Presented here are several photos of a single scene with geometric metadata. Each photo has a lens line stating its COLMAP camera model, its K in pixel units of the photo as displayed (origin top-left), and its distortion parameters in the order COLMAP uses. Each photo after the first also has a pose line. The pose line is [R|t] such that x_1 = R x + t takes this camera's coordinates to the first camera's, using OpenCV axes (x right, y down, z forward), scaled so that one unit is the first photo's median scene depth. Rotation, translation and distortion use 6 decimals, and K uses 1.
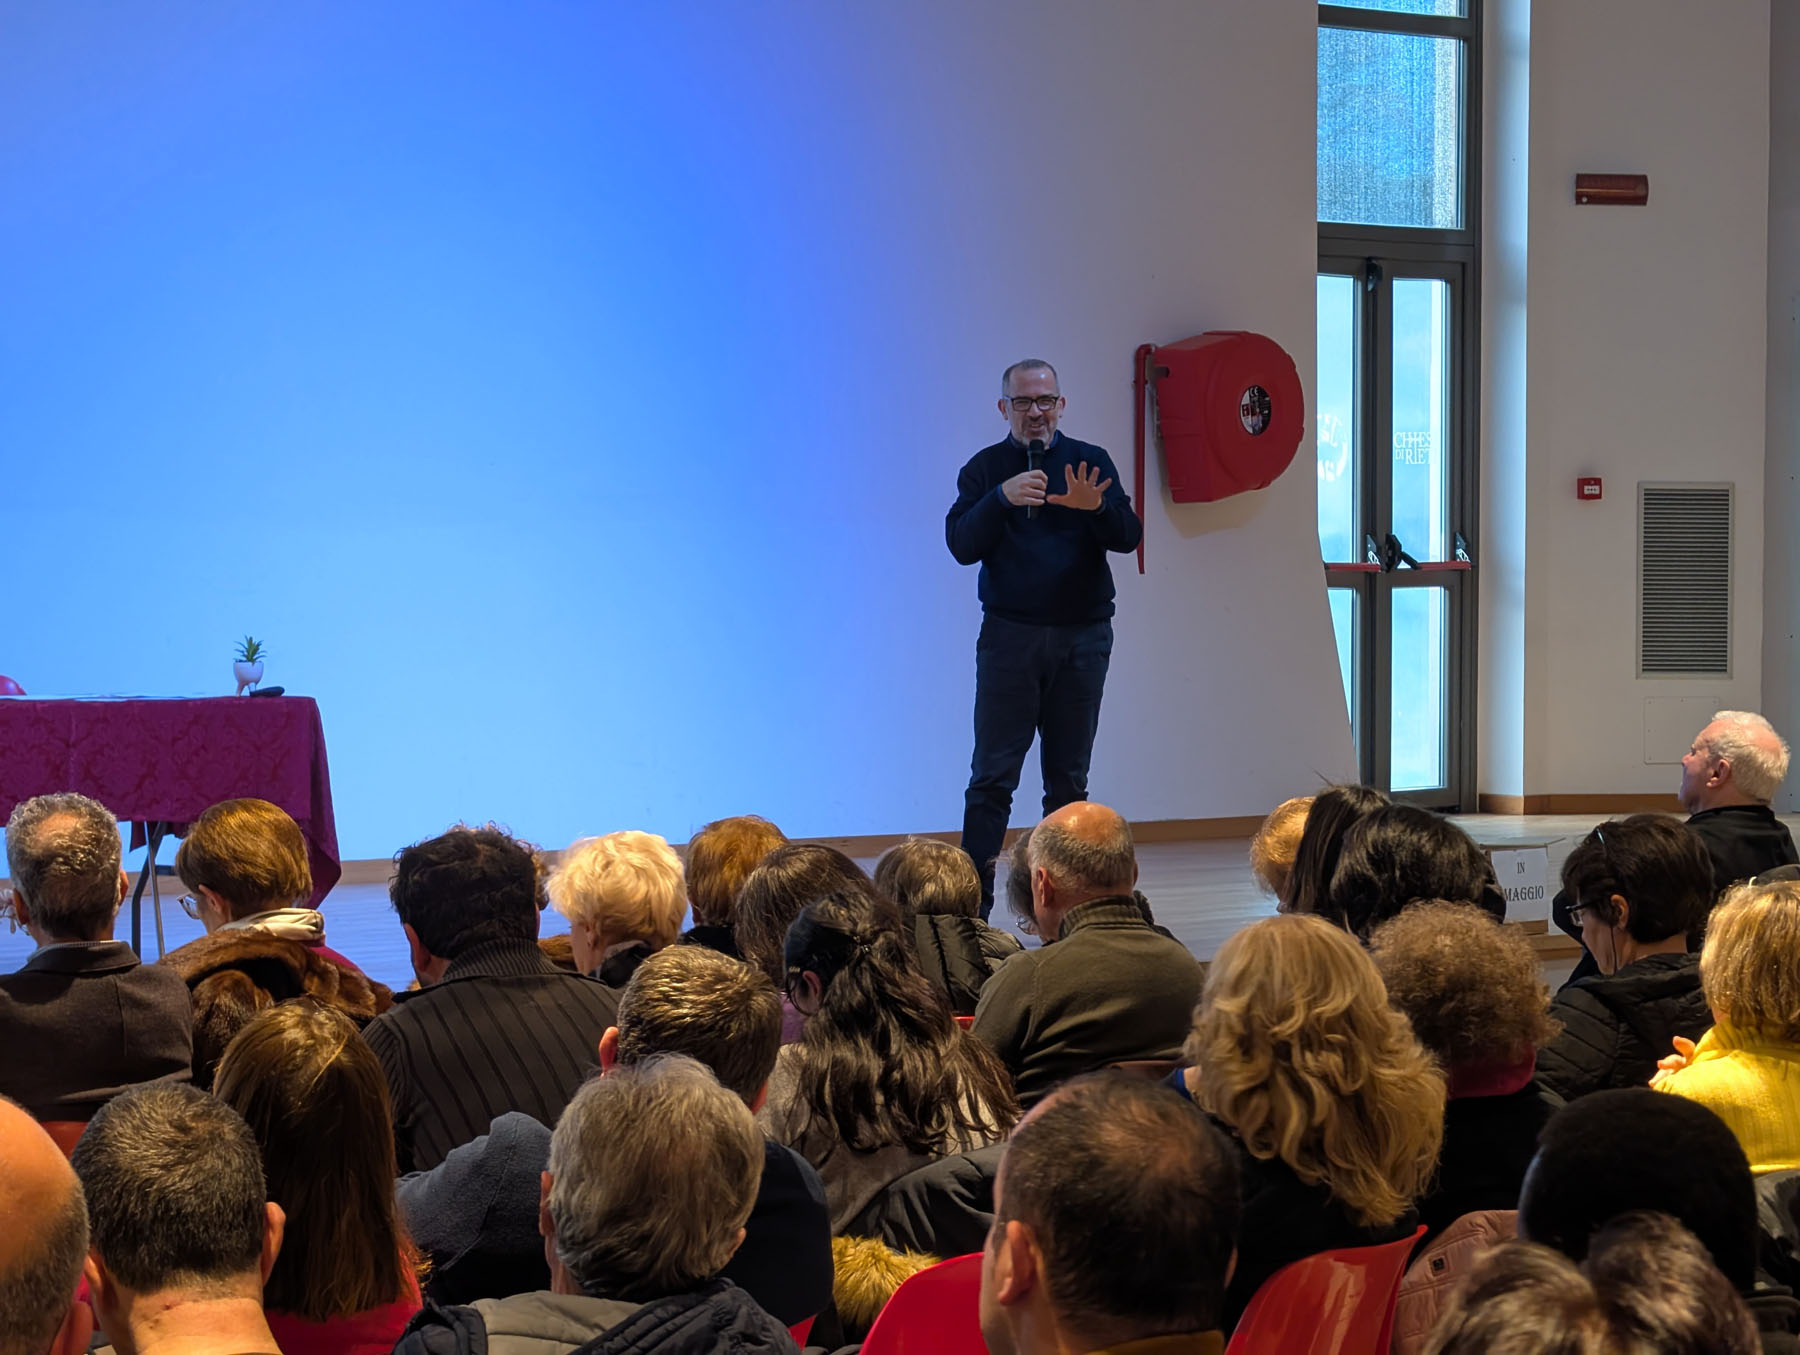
lens RADIAL K [[6236.4, 0, 900.0], [0, 6236.4, 677.5], [0, 0, 1]] dist [0.344131, 2.803816]
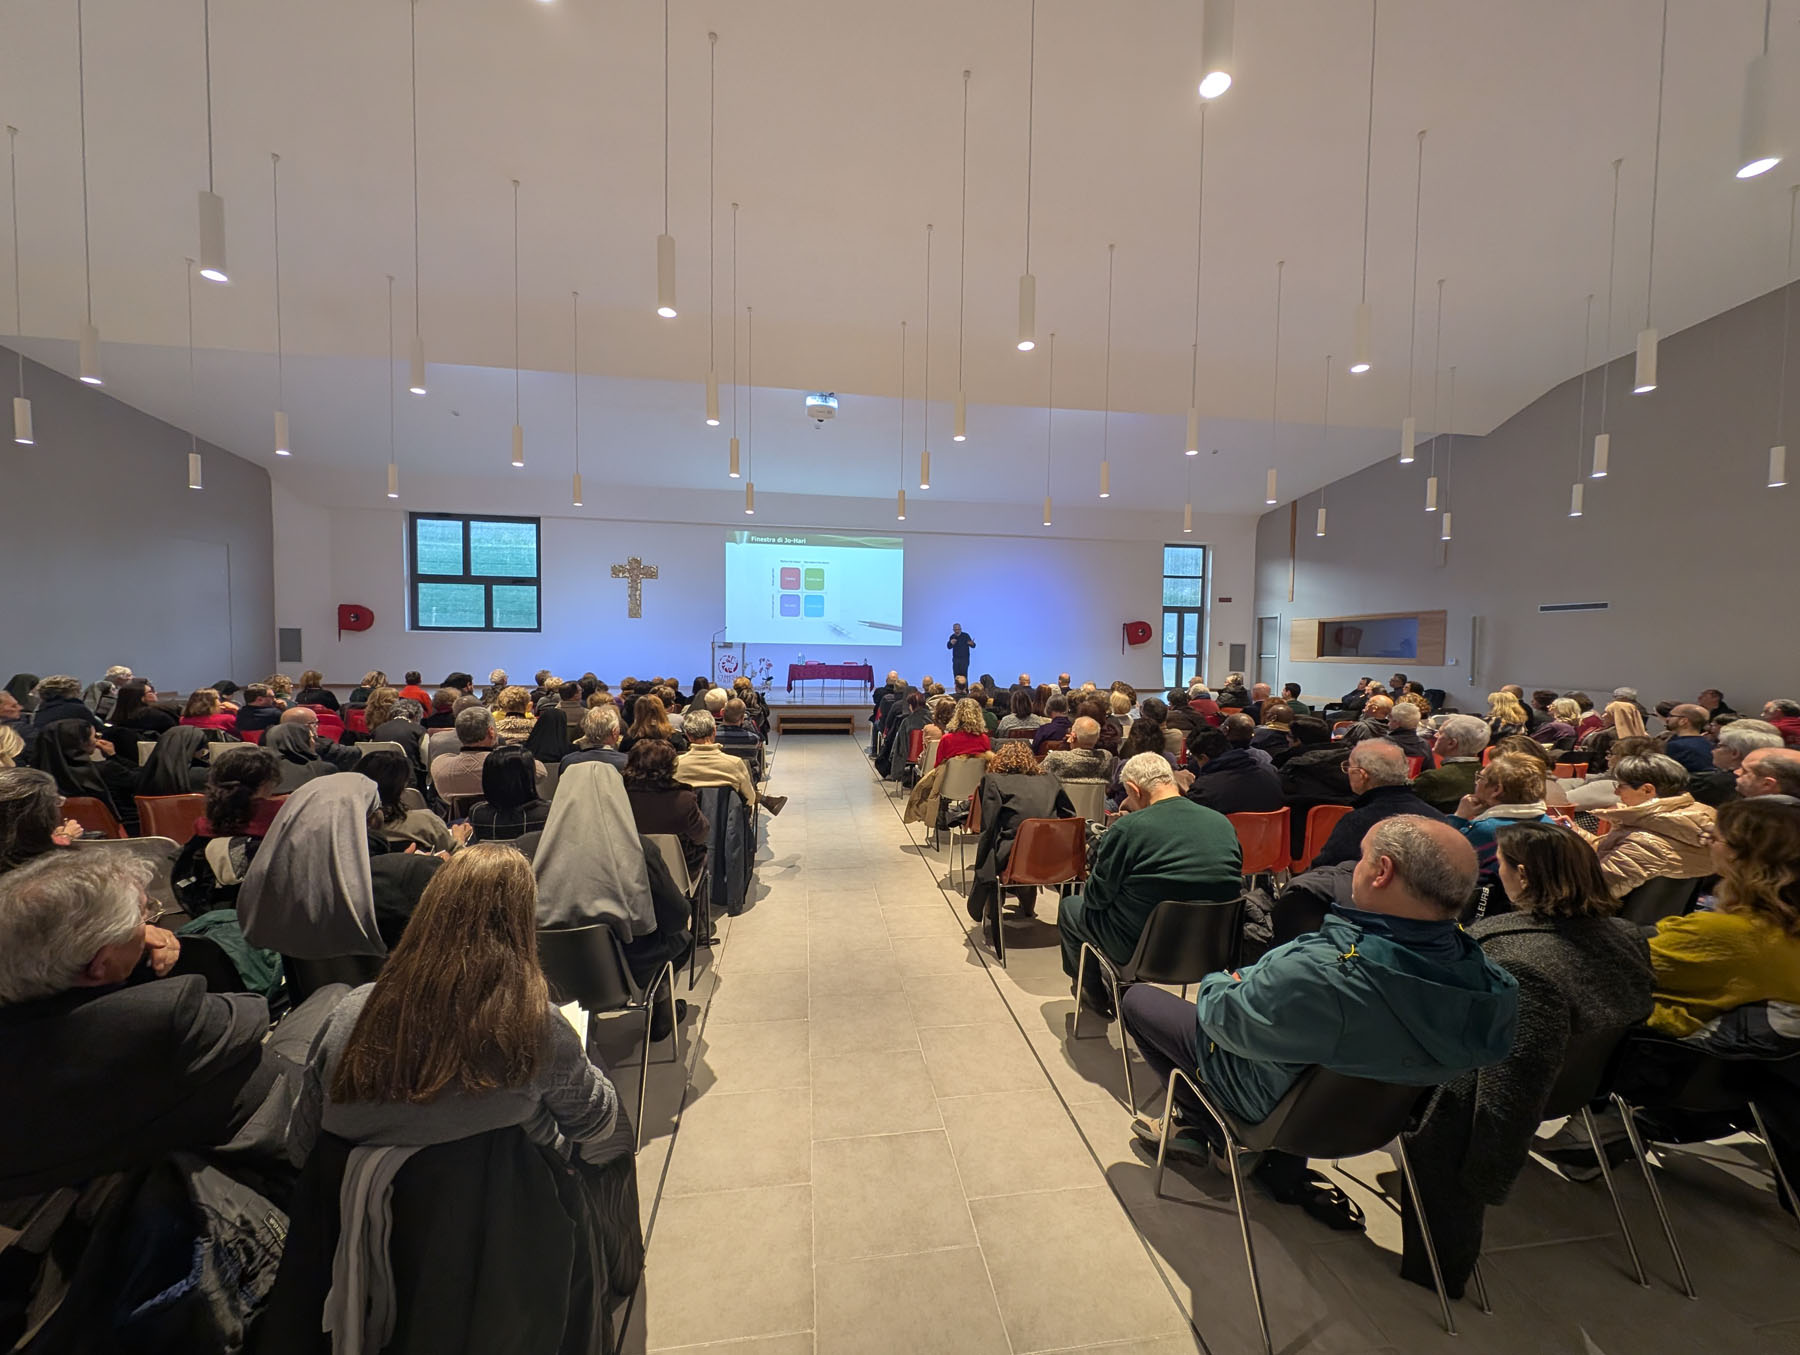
lens RADIAL K [[669.6, 0, 900.0], [0, 669.6, 677.5], [0, 0, 1]] dist [0.017449, -0.008477]
pose [[0.762891, 0.035649, -0.645544, 0.315538], [-0.028533, 0.999362, 0.021468, 0.000423], [0.645897, 0.002042, 0.763422, 0.218540]]
